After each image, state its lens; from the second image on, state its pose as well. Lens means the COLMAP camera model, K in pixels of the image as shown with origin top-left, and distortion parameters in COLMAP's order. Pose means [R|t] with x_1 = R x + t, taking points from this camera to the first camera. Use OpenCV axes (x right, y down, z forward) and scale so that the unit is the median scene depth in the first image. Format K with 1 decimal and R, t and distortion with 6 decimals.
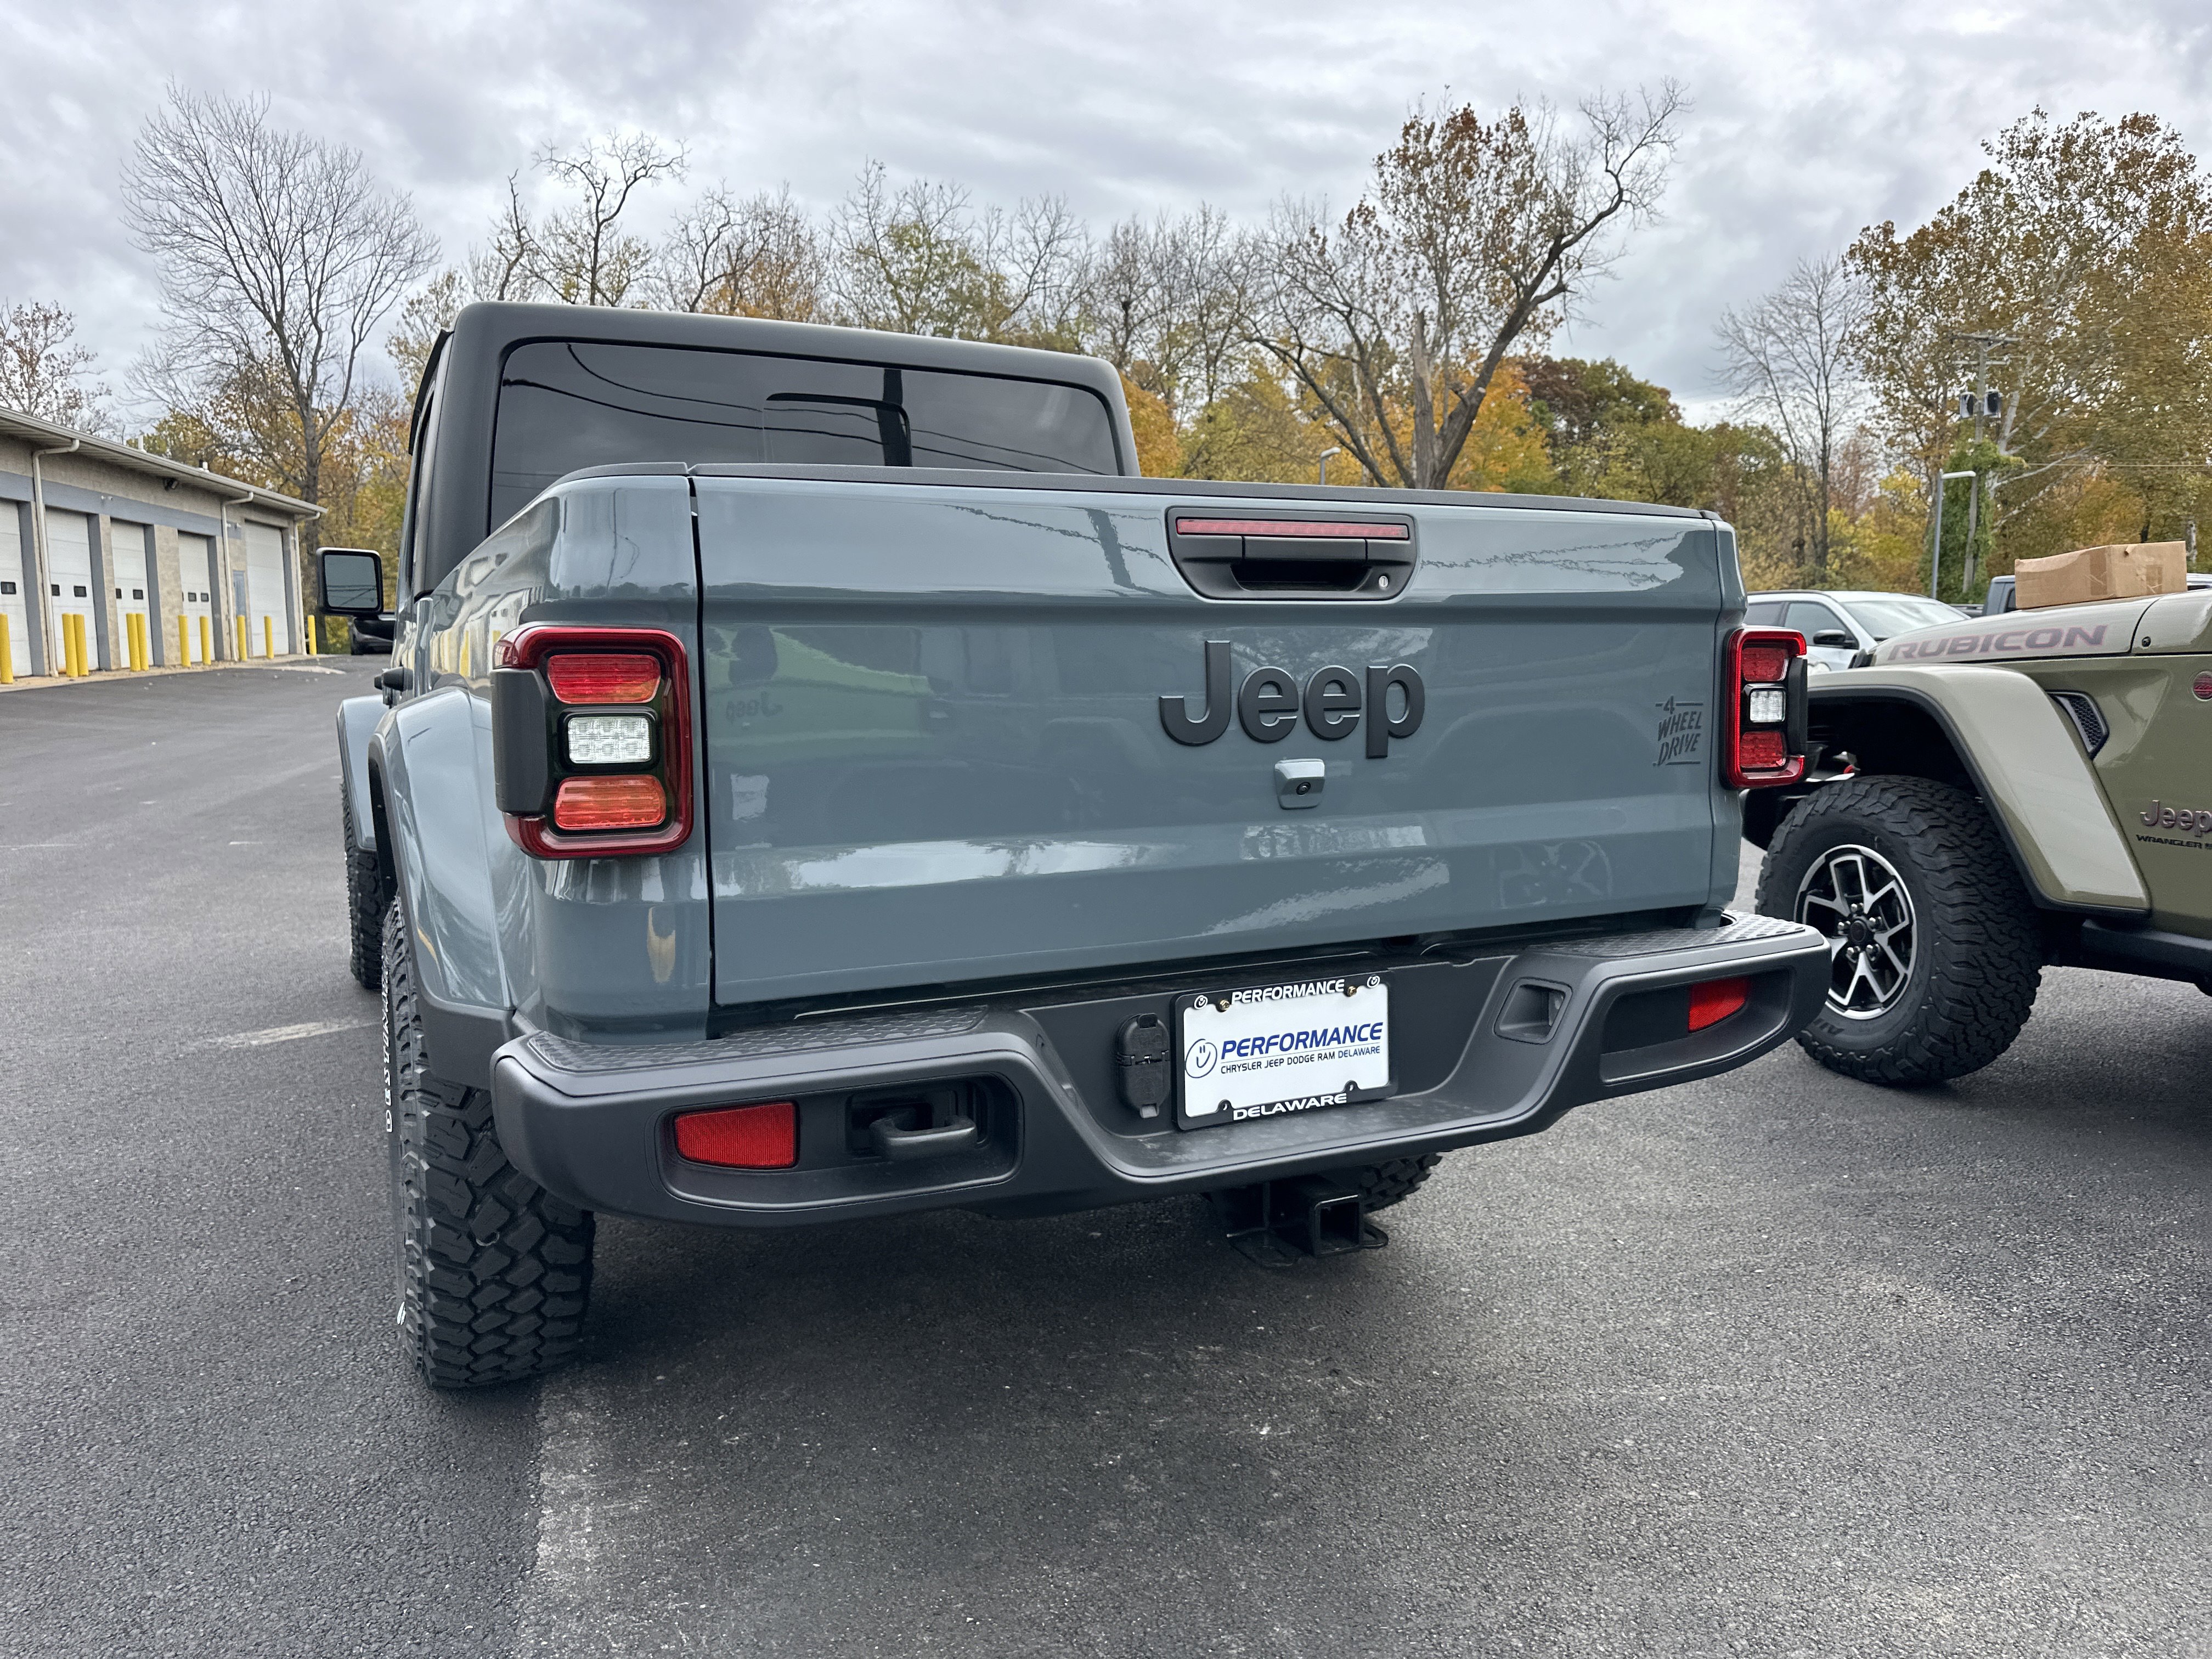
lens RADIAL K [[1573.2, 0, 1094.2], [0, 1573.2, 803.6], [0, 0, 1]] dist [0.050737, -0.056143]
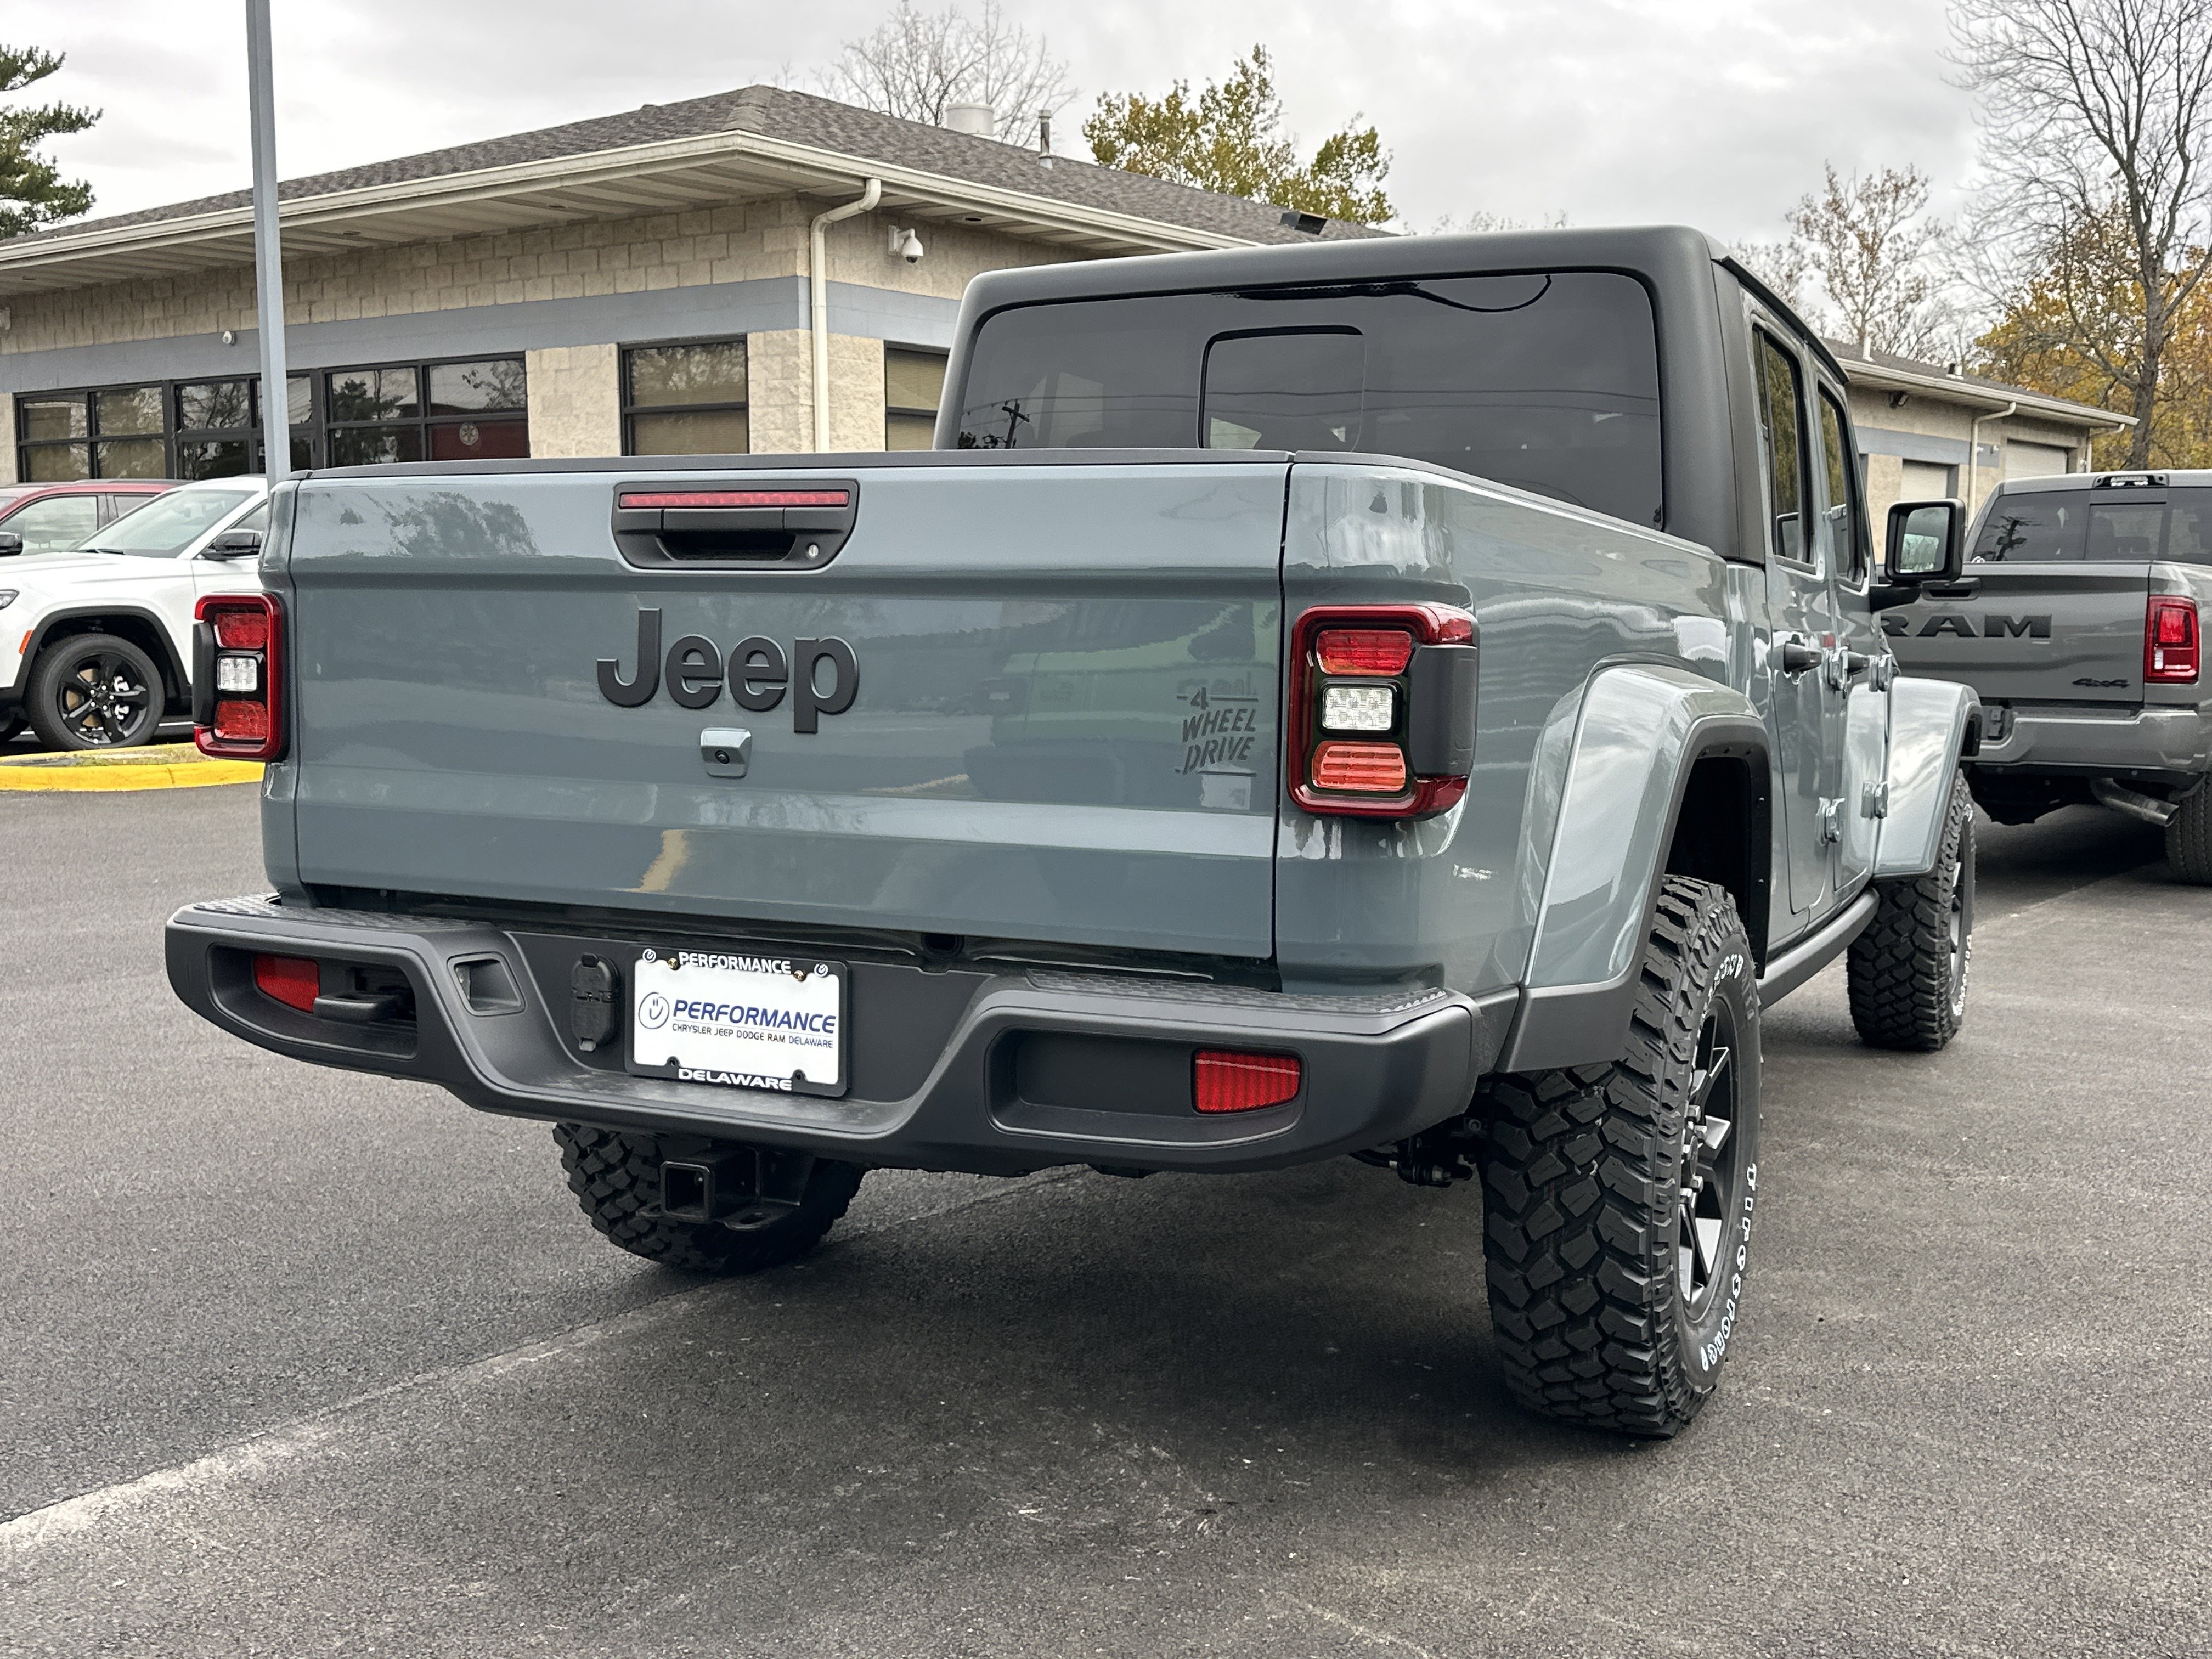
lens RADIAL K [[2297.4, 0, 1099.3], [0, 2297.4, 824.6], [0, 0, 1]] dist [0.134453, -0.245926]
pose [[0.611840, 0.084461, -0.786459, 0.059685], [-0.091320, 0.995177, 0.035832, -0.001726], [0.785692, 0.049896, 0.616602, 0.011894]]
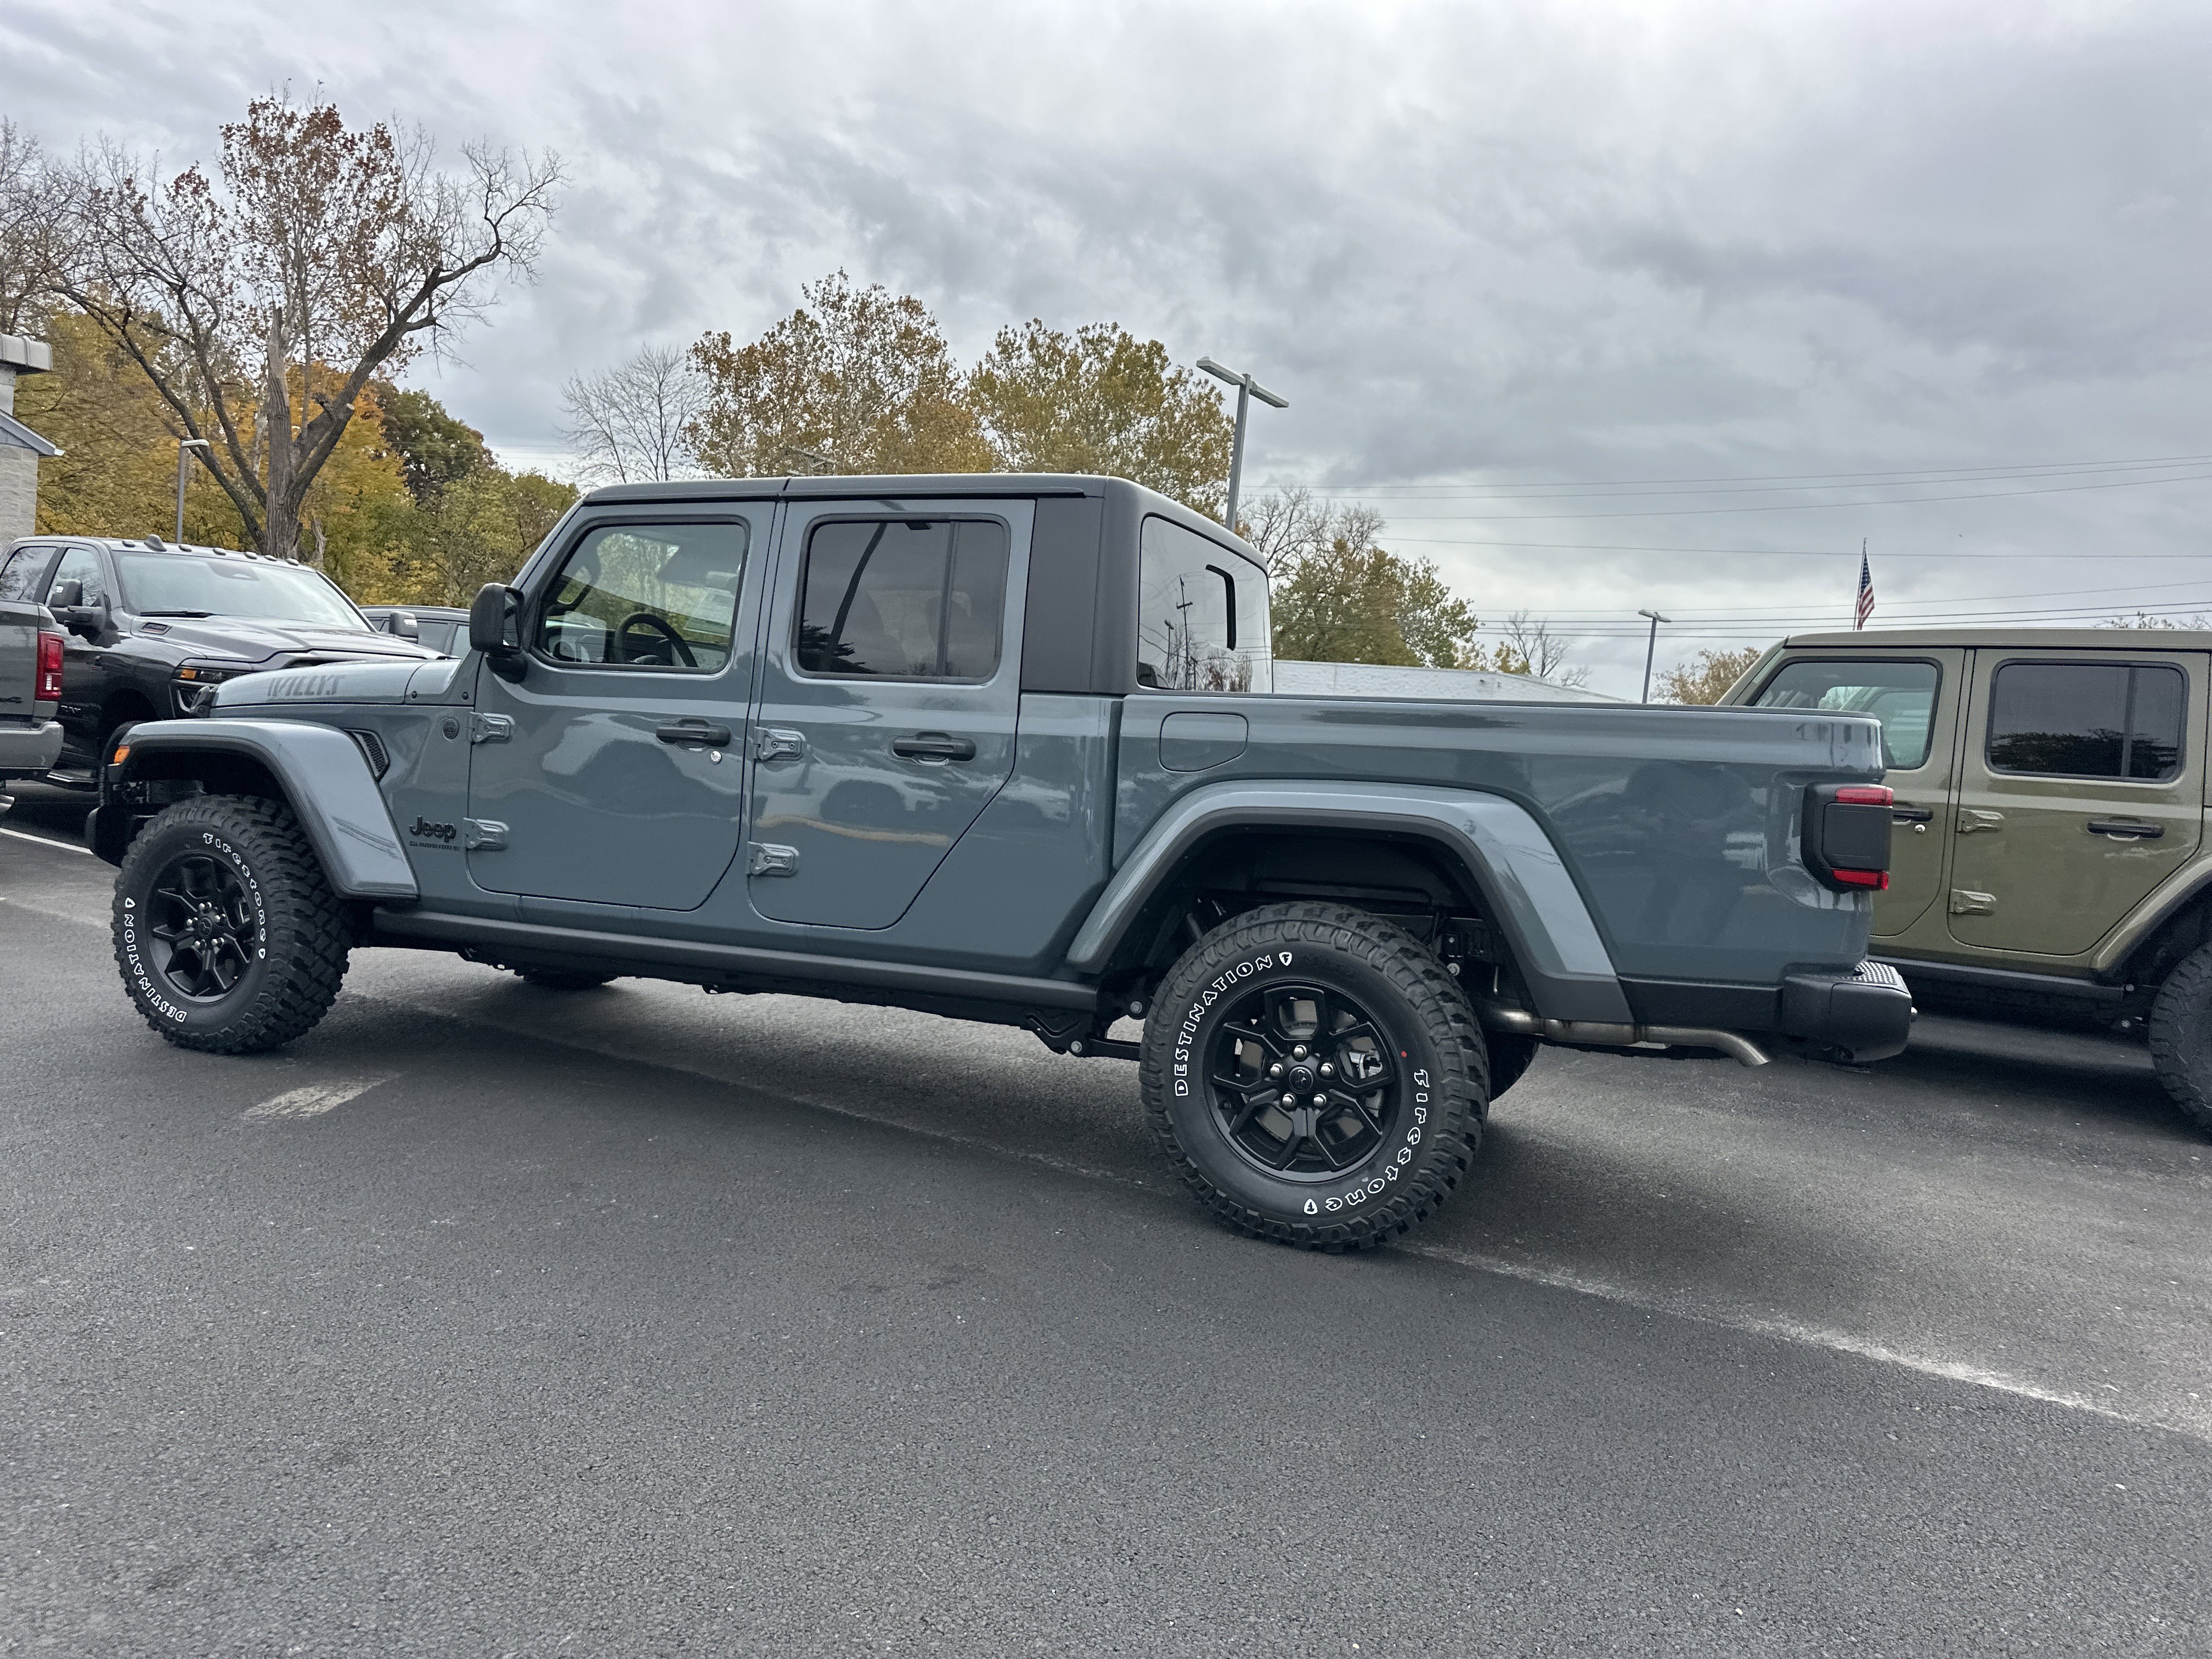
lens RADIAL K [[1558.9, 0, 1100.9], [0, 1558.9, 801.0], [0, 0, 1]] dist [0.044385, -0.055135]
pose [[0.721498, 0.028629, 0.691824, -0.089796], [-0.011223, 0.999497, -0.029656, -0.000320], [-0.692325, 0.013633, 0.721457, 0.005900]]
